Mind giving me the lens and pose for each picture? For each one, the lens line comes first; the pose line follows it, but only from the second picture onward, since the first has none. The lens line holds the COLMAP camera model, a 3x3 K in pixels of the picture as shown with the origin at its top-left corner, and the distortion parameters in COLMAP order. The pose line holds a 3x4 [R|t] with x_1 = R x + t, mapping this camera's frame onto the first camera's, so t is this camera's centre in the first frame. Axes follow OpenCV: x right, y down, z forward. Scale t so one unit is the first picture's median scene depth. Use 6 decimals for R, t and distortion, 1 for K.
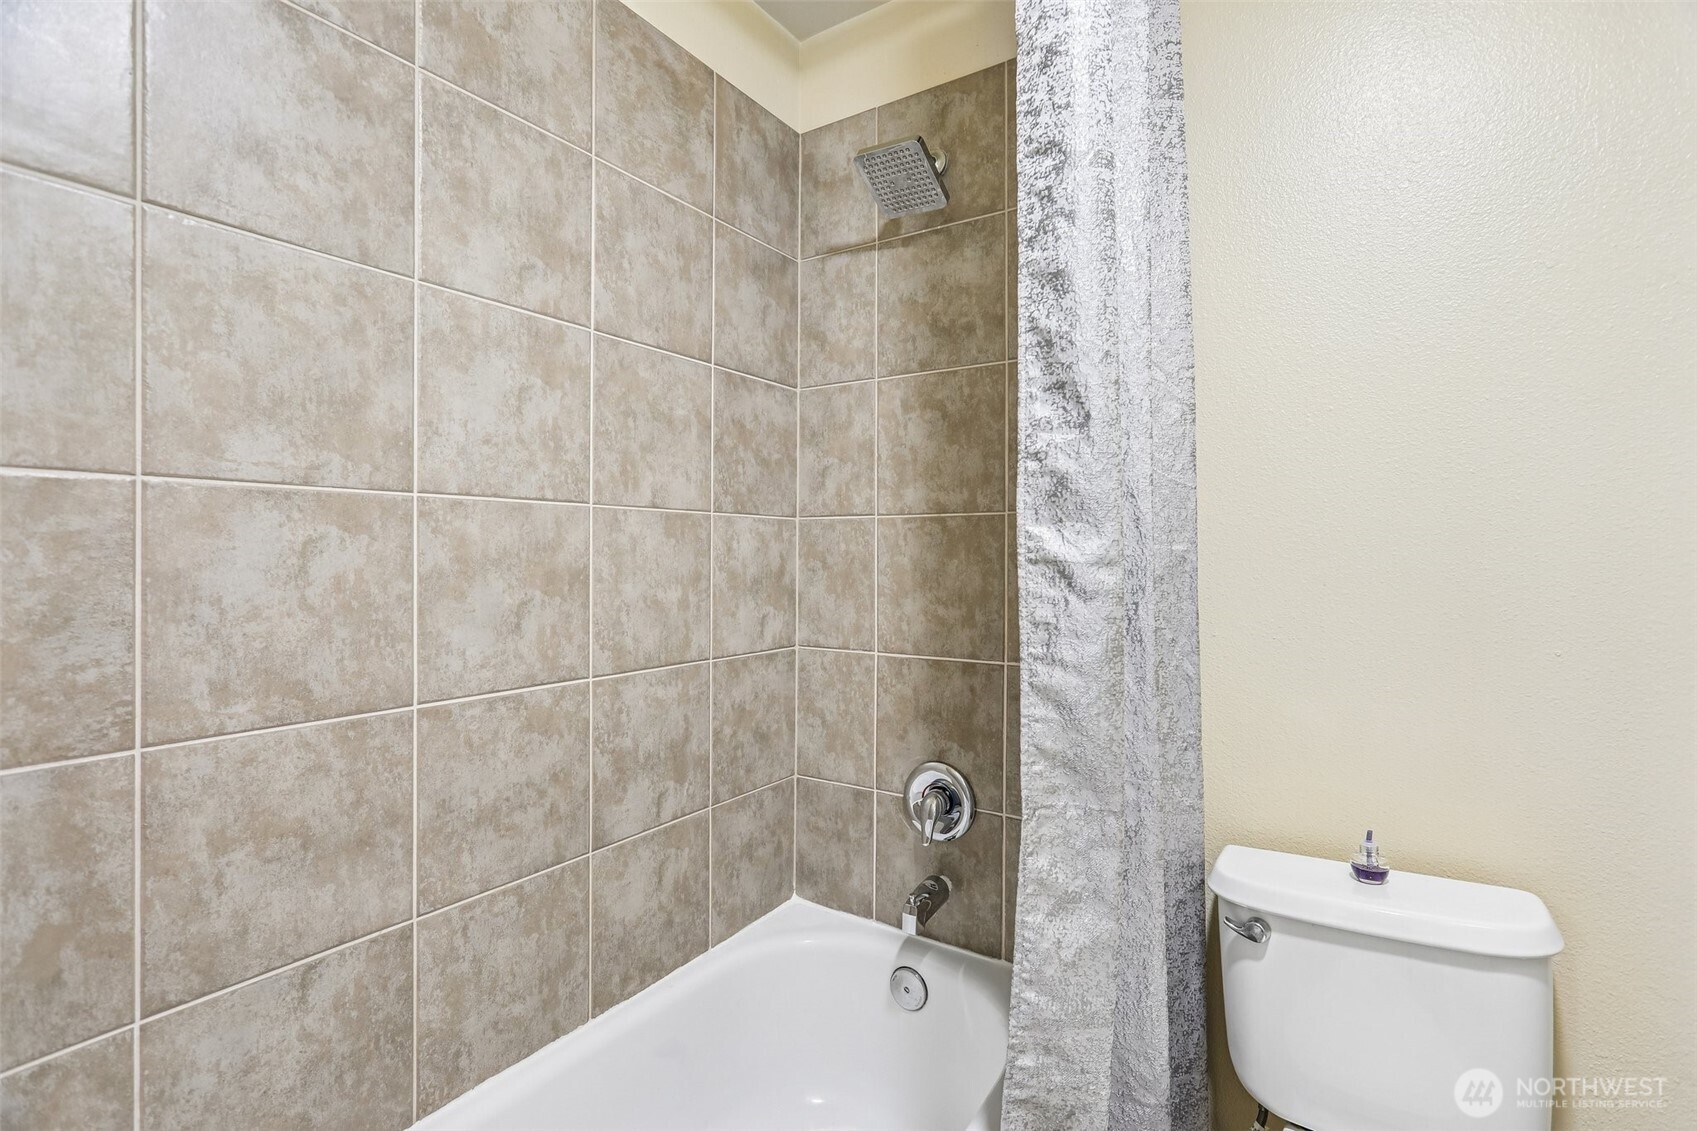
lens RADIAL K [[795.4, 0, 851.4], [0, 795.4, 559.6], [0, 0, 1]] dist [0.005238, -0.000879]
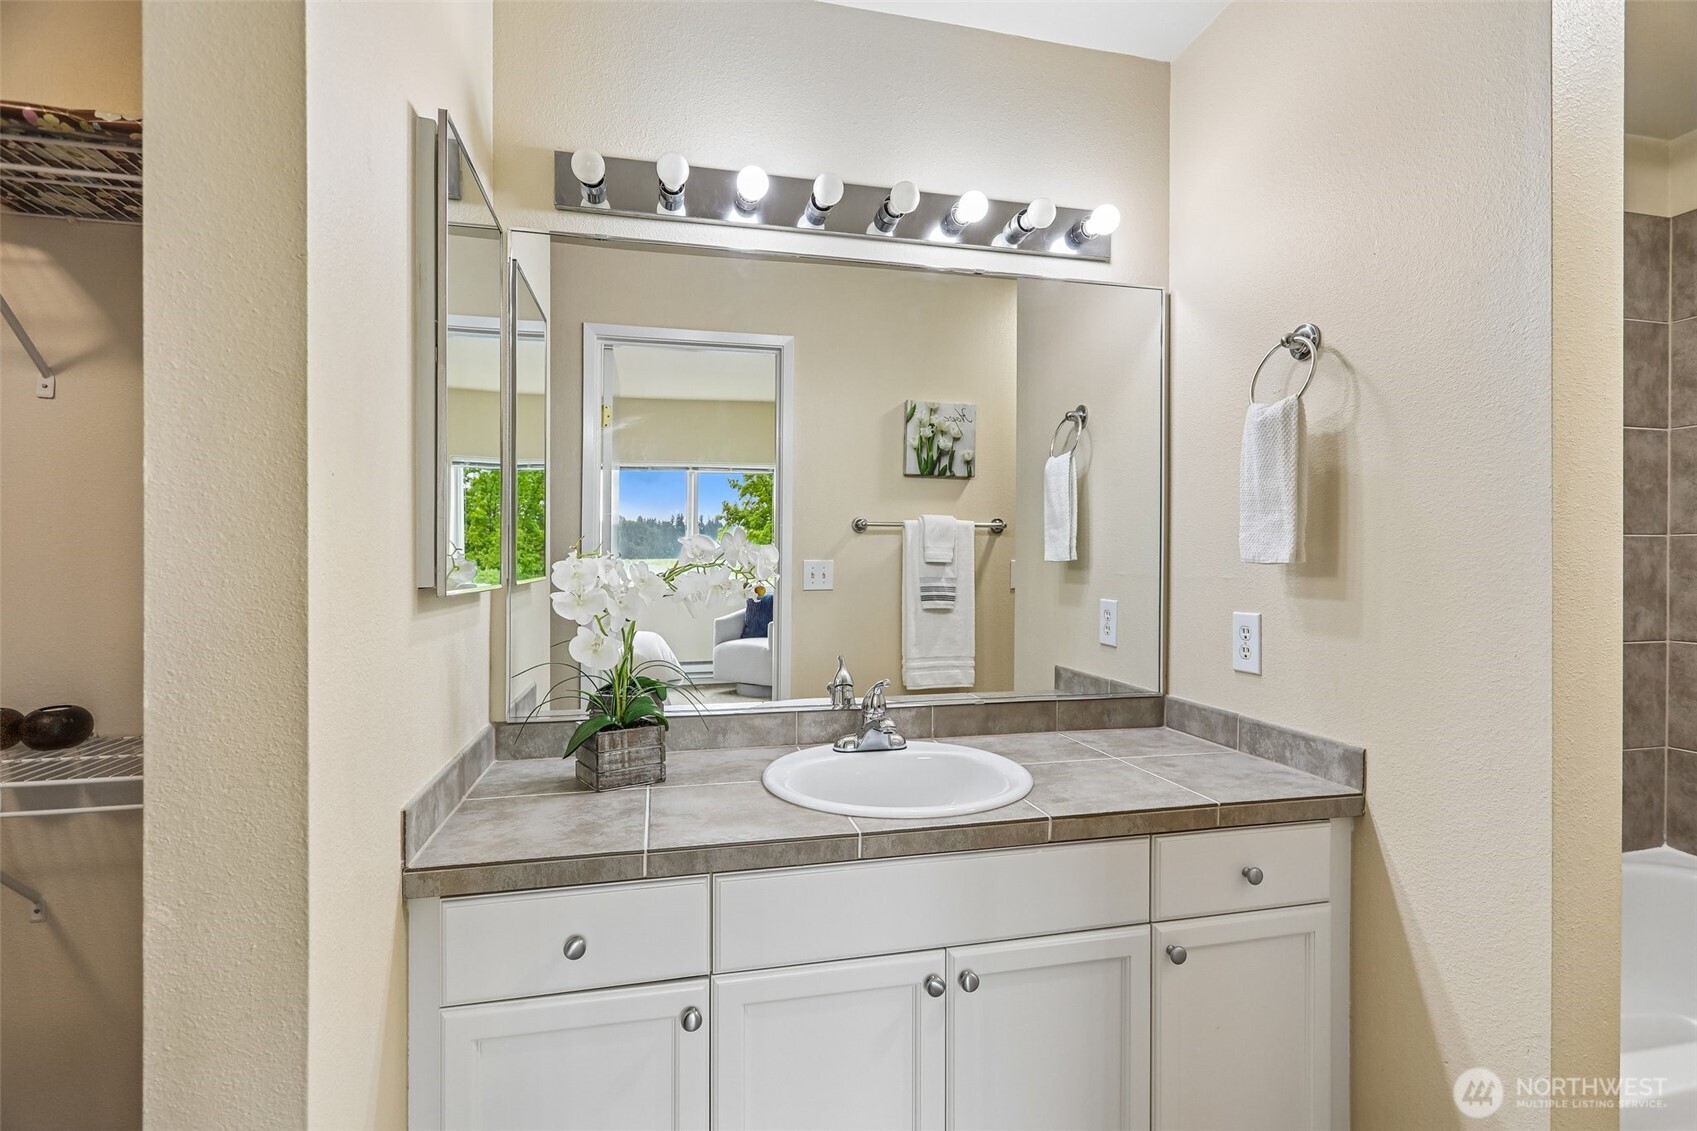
lens RADIAL K [[795.4, 0, 851.4], [0, 795.4, 554.9], [0, 0, 1]] dist [0.005238, -0.000879]
pose [[0.741023, -0.000311, -0.671479, -0.174143], [-0.002248, 0.999993, -0.002944, -0.015543], [0.671475, 0.003691, 0.741018, -0.747491]]
